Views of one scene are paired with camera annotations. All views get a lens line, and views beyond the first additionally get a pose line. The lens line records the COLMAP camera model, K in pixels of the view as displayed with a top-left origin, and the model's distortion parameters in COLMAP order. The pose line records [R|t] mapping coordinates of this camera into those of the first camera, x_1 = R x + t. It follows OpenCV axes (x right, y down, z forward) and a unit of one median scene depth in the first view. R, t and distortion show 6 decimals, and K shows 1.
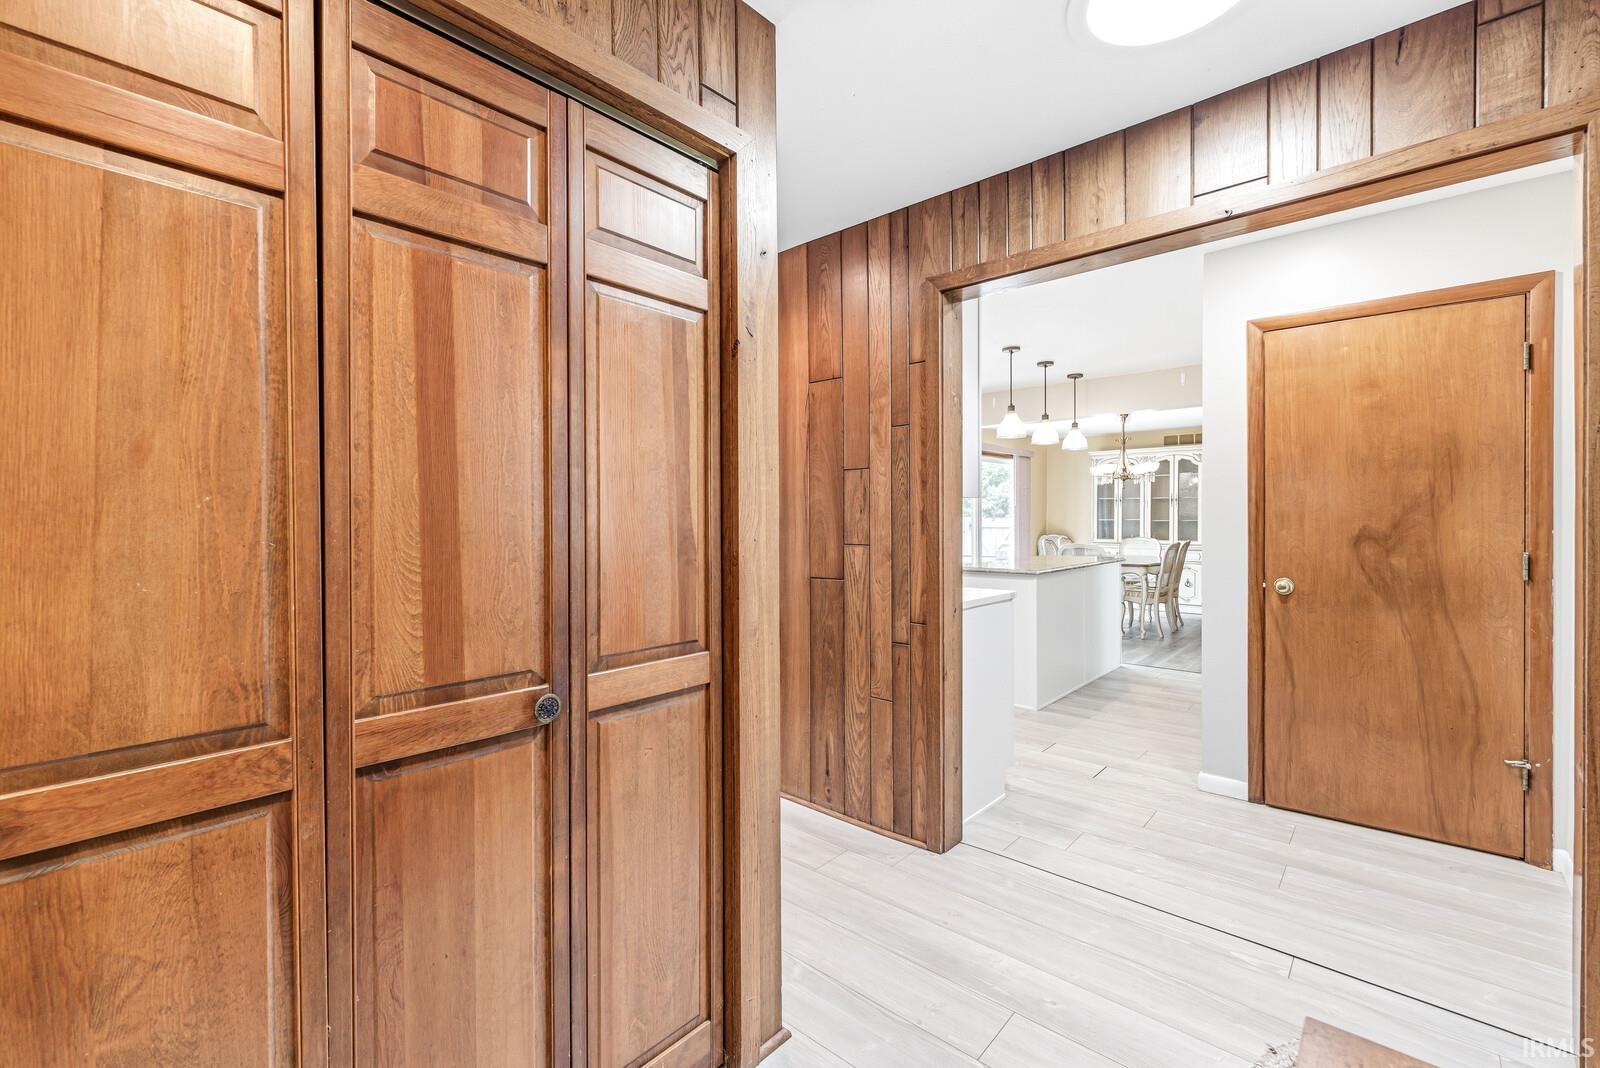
lens RADIAL K [[686.6, 0, 792.6], [0, 686.6, 527.1], [0, 0, 1]] dist [0.012192, 0.000080]
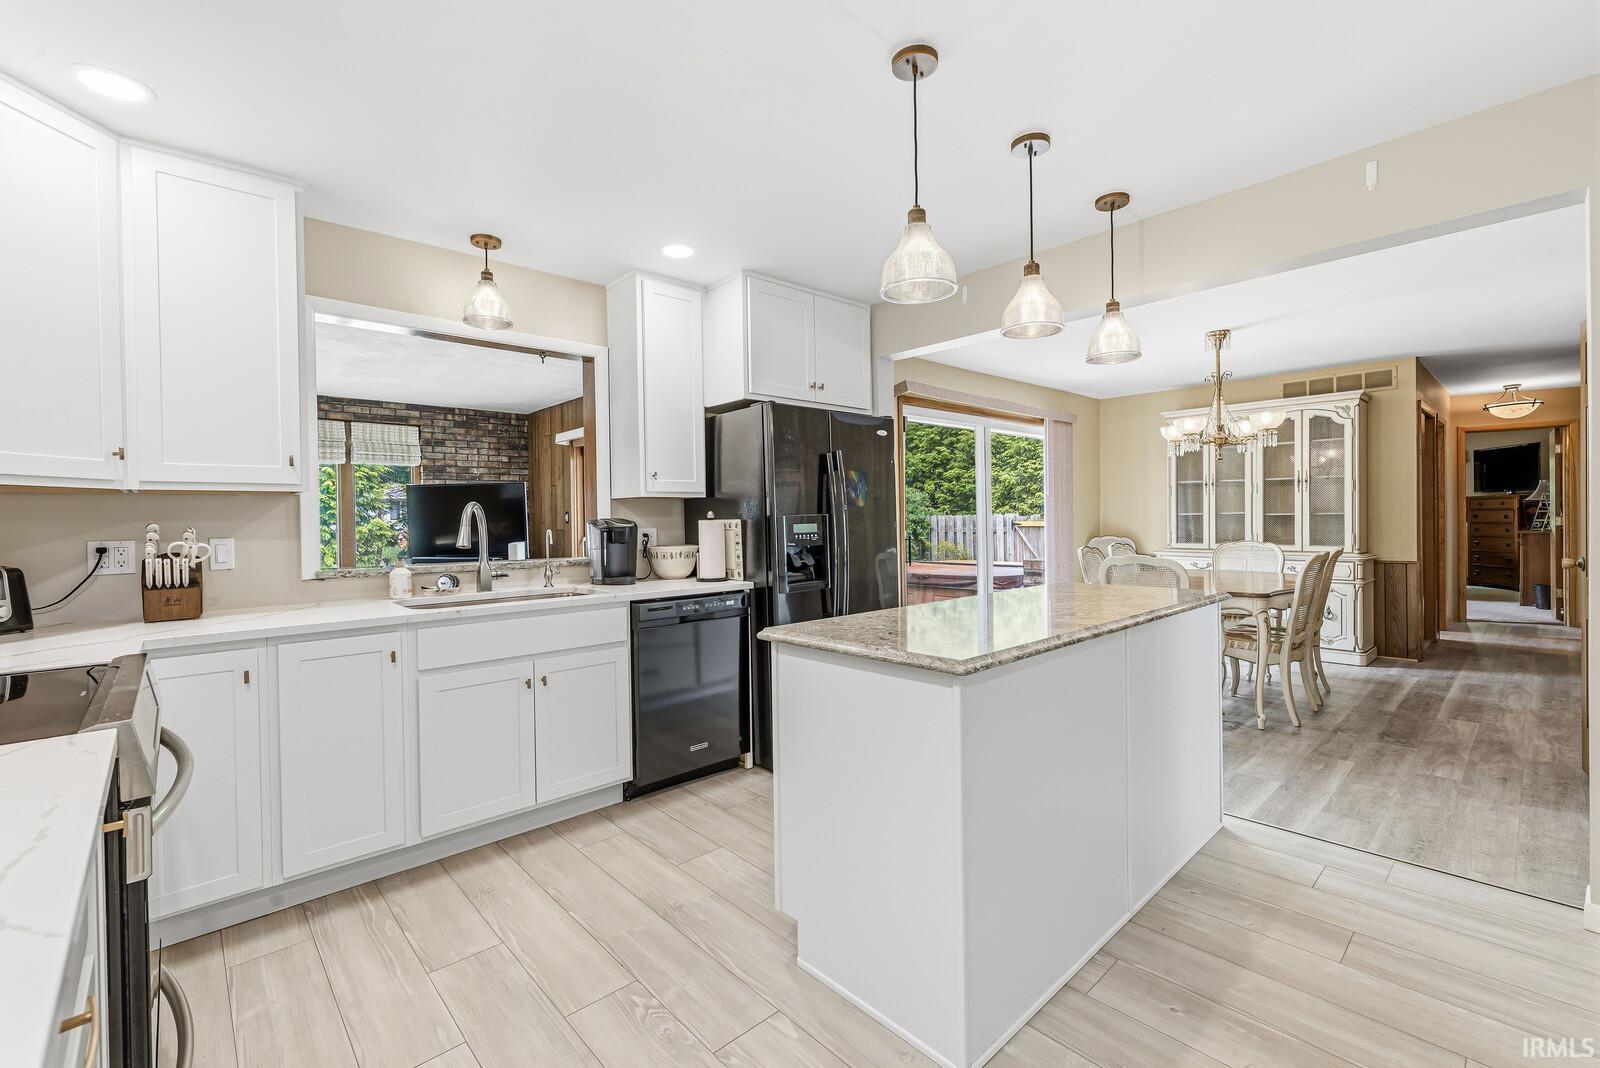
lens RADIAL K [[686.6, 0, 801.4], [0, 686.6, 526.5], [0, 0, 1]] dist [0.012192, 0.000080]
pose [[0.995837, -0.008386, -0.090768, 0.168766], [0.008287, 0.999965, -0.001469, -0.000747], [0.090777, 0.000710, 0.995871, 0.361124]]
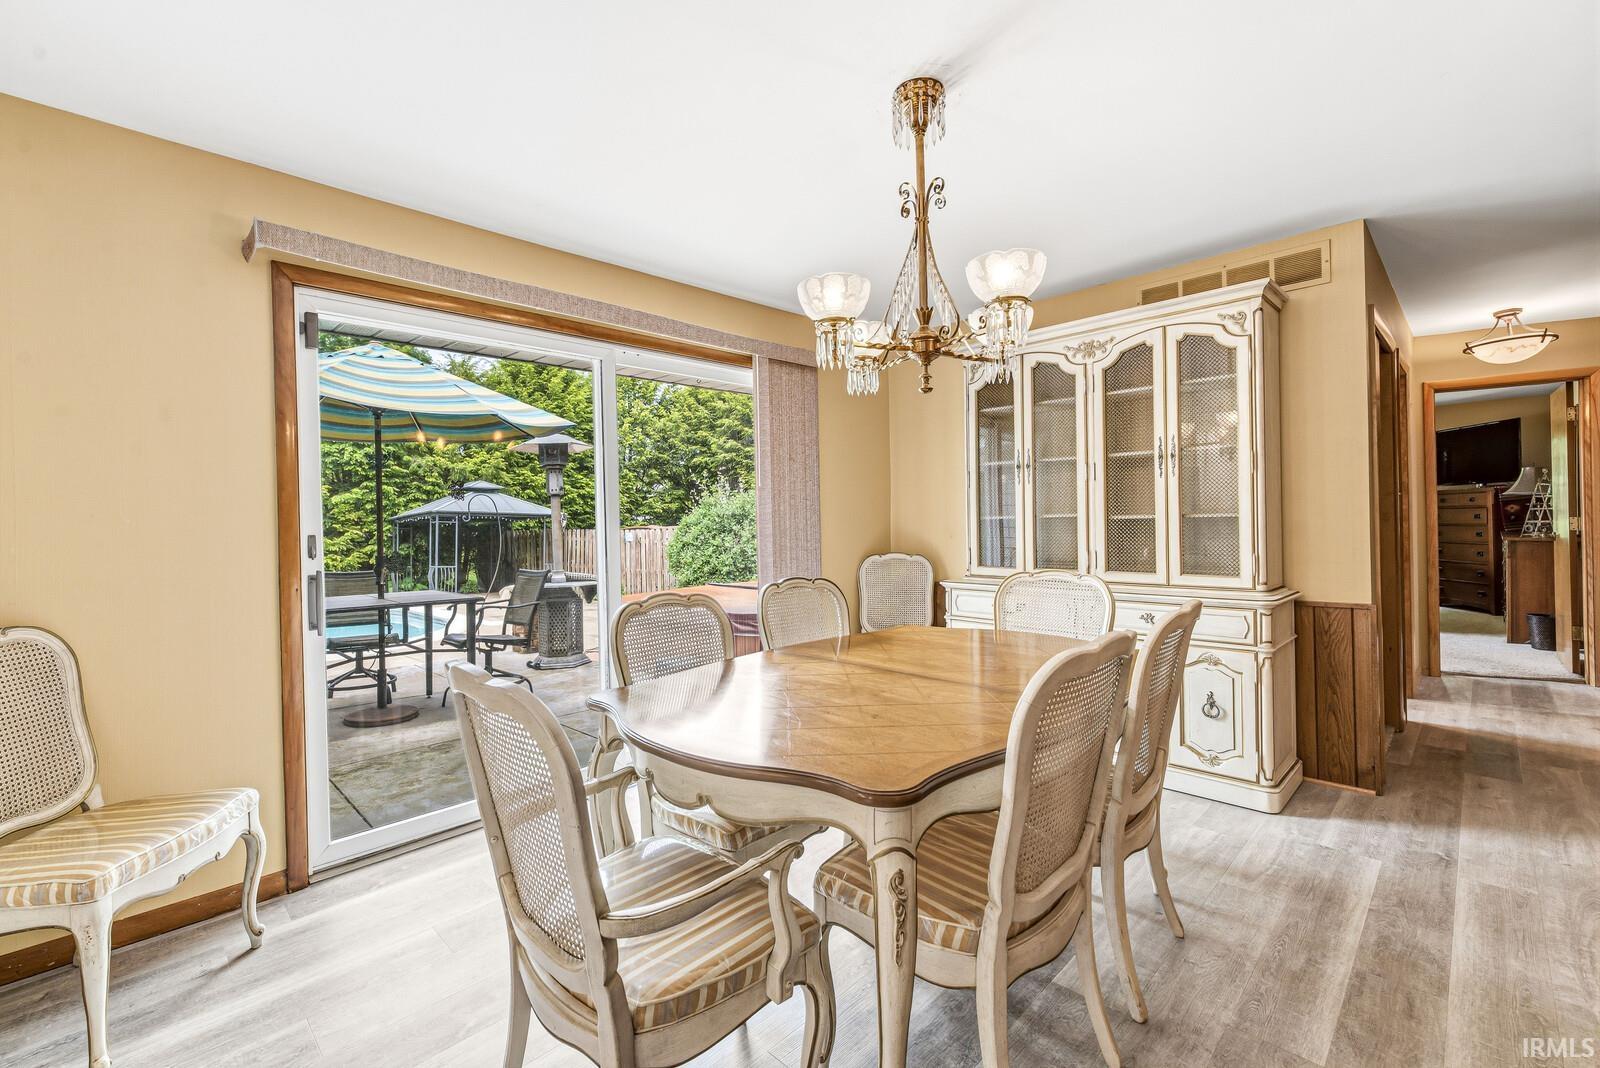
lens RADIAL K [[686.6, 0, 799.8], [0, 686.6, 524.3], [0, 0, 1]] dist [0.012192, 0.000080]
pose [[0.998706, -0.017333, -0.047812, 0.426631], [0.016889, 0.999810, -0.009685, -0.005767], [0.047971, 0.008865, 0.998809, 0.715382]]
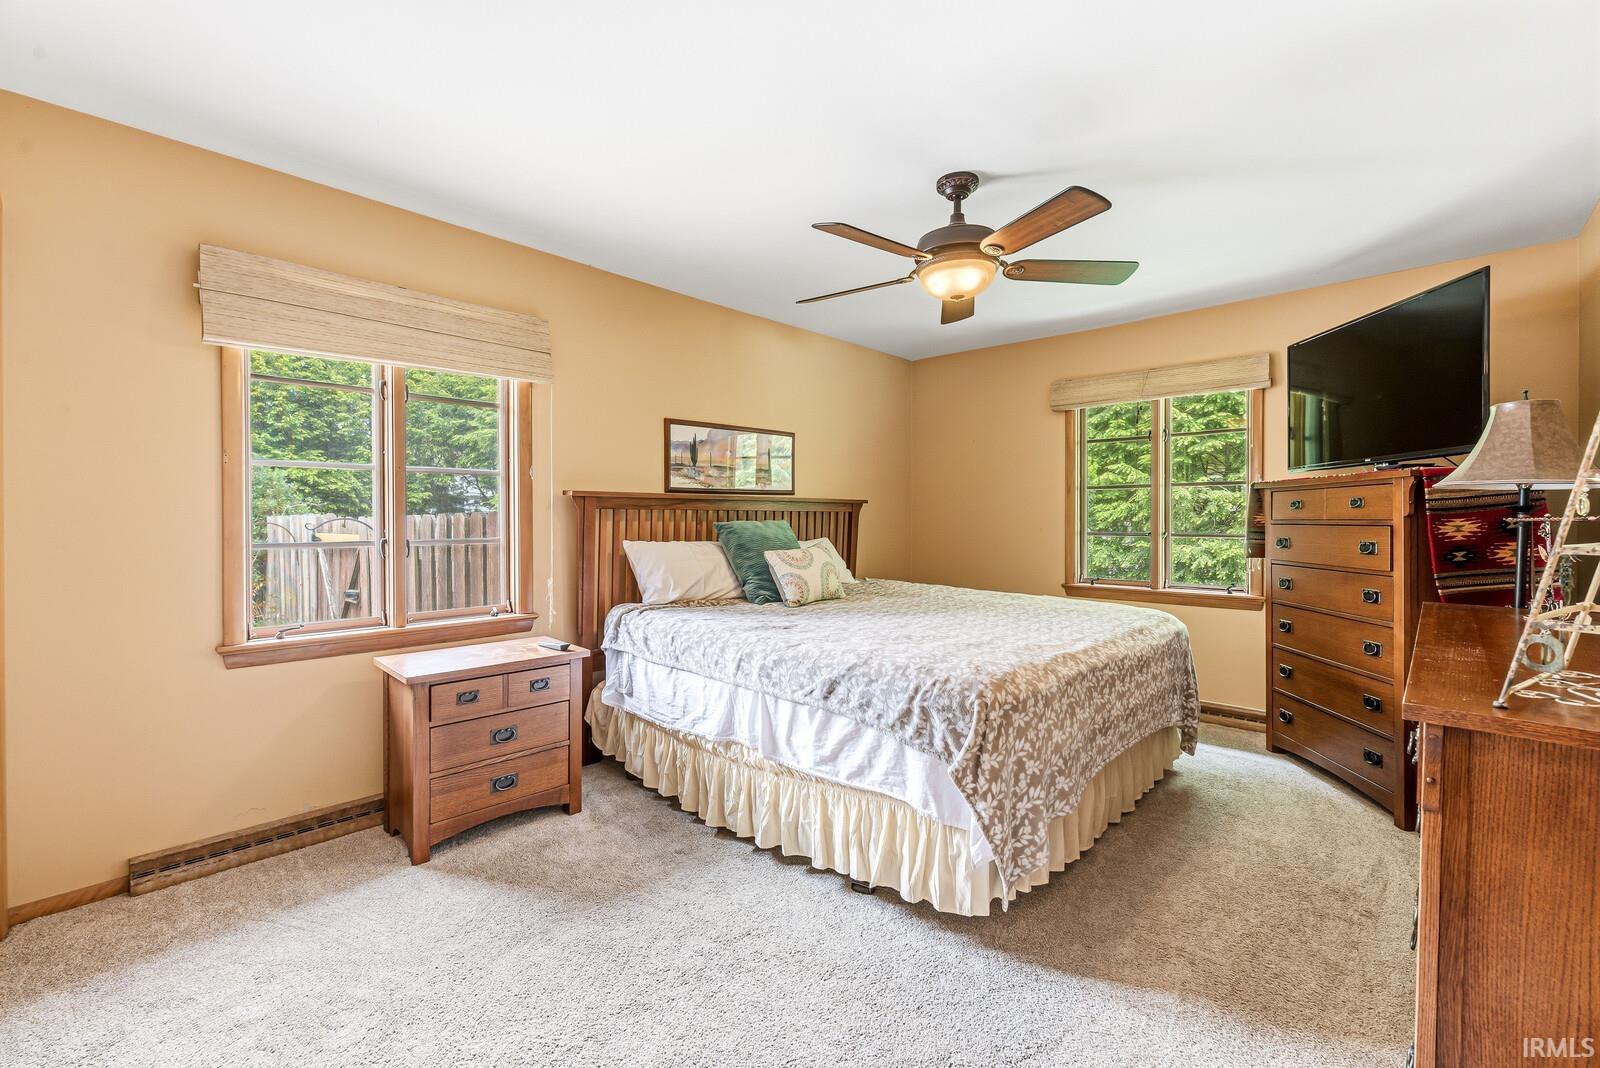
lens RADIAL K [[686.6, 0, 802.0], [0, 686.6, 534.2], [0, 0, 1]] dist [0.012192, 0.000080]
pose [[0.999981, -0.004607, -0.004206, 1.019397], [0.004678, 0.999843, 0.017113, -0.024289], [0.004127, -0.017132, 0.999845, 1.354381]]
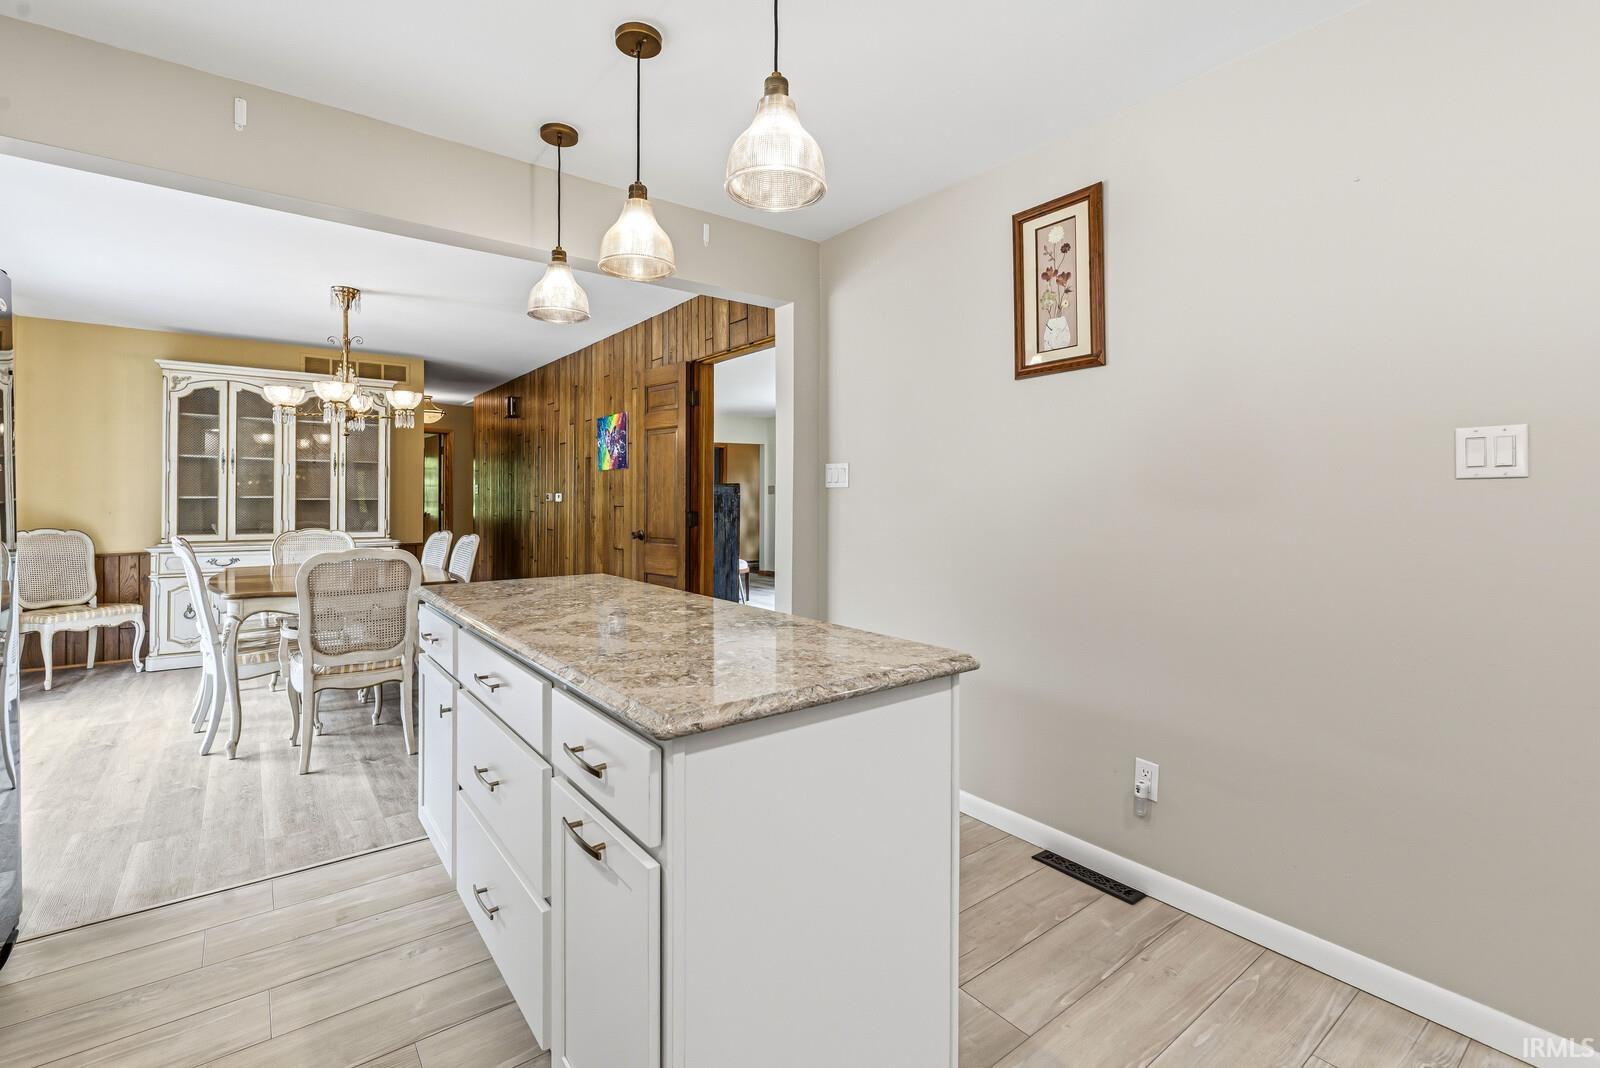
lens RADIAL K [[686.6, 0, 770.3], [0, 686.6, 492.2], [0, 0, 1]] dist [0.012192, 0.000080]
pose [[0.200133, 0.006706, 0.979746, 0.043030], [0.004661, 0.999959, -0.007797, -0.010085], [-0.979758, 0.006127, 0.200094, 0.565505]]
